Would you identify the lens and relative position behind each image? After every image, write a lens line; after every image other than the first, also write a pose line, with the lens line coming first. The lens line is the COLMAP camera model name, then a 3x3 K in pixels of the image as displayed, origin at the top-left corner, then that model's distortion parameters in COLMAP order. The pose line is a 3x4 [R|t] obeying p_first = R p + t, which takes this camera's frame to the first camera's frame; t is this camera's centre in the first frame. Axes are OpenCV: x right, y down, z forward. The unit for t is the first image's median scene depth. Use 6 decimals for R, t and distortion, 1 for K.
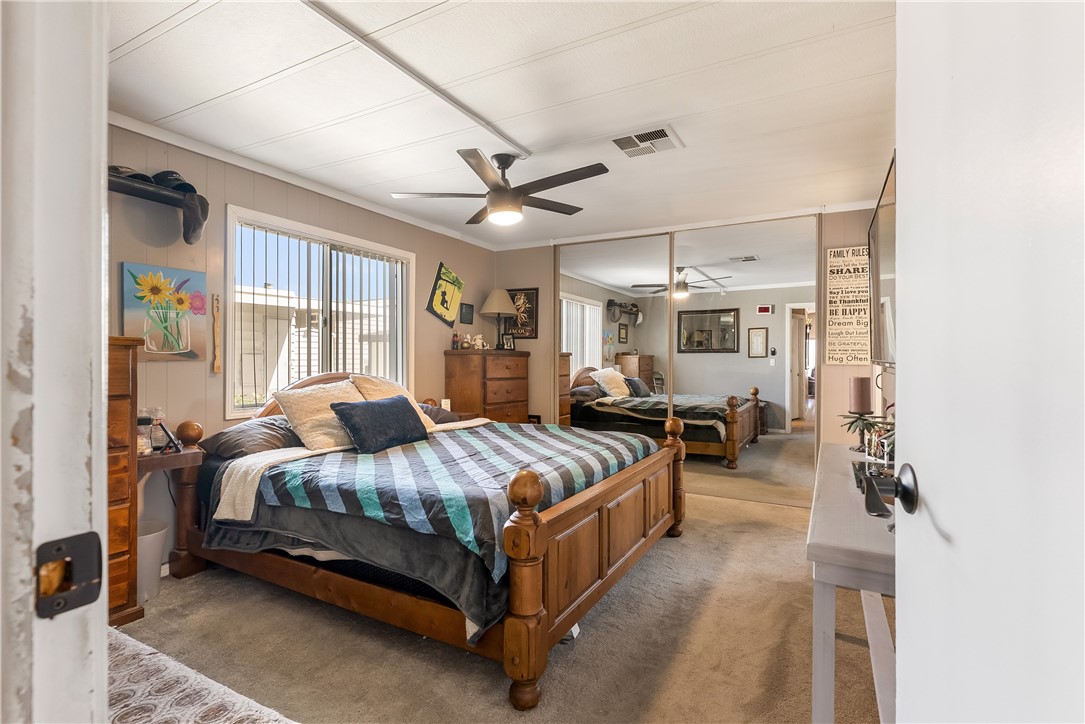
lens RADIAL K [[523.5, 0, 537.7], [0, 523.5, 360.9], [0, 0, 1]] dist [0.004100, -0.001304]
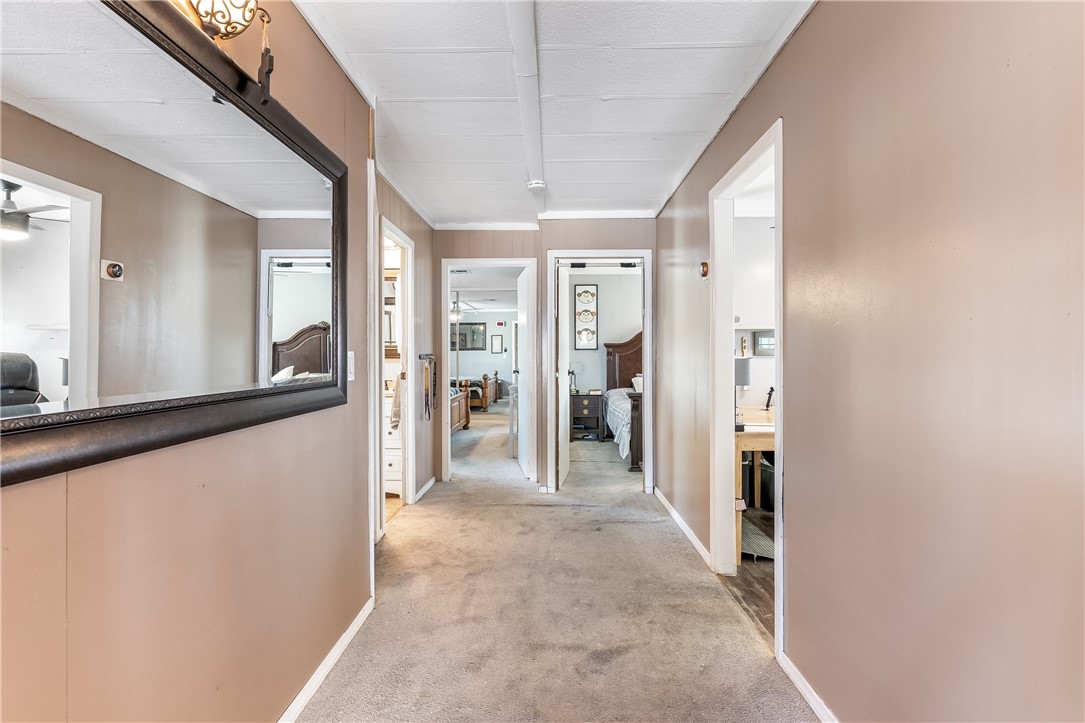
lens RADIAL K [[523.5, 0, 546.0], [0, 523.5, 358.1], [0, 0, 1]] dist [0.004100, -0.001304]
pose [[0.878389, -0.002361, 0.477940, -0.276046], [0.003148, 0.999995, -0.000846, 0.011771], [-0.477936, 0.002247, 0.878392, -0.619582]]
